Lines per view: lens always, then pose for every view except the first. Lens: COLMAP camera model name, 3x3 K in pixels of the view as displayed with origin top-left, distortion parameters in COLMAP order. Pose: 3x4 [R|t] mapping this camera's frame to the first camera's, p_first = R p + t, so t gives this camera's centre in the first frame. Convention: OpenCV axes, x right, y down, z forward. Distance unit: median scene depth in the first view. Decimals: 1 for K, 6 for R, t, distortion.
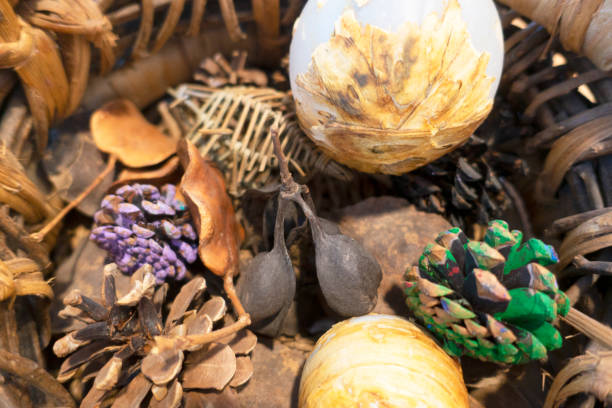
lens RADIAL K [[414.9, 0, 306.0], [0, 414.9, 204.0], [0, 0, 1]] dist [0.000107, 0.000490]
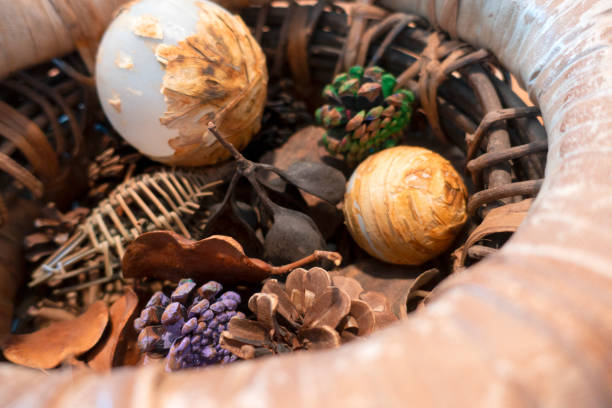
lens RADIAL K [[414.9, 0, 306.0], [0, 414.9, 204.0], [0, 0, 1]] dist [0.000107, 0.000490]
pose [[0.381934, -0.722933, 0.575756, -0.775052], [0.838776, 0.532728, 0.112495, 0.037000], [-0.388047, 0.439964, 0.809846, -0.011920]]
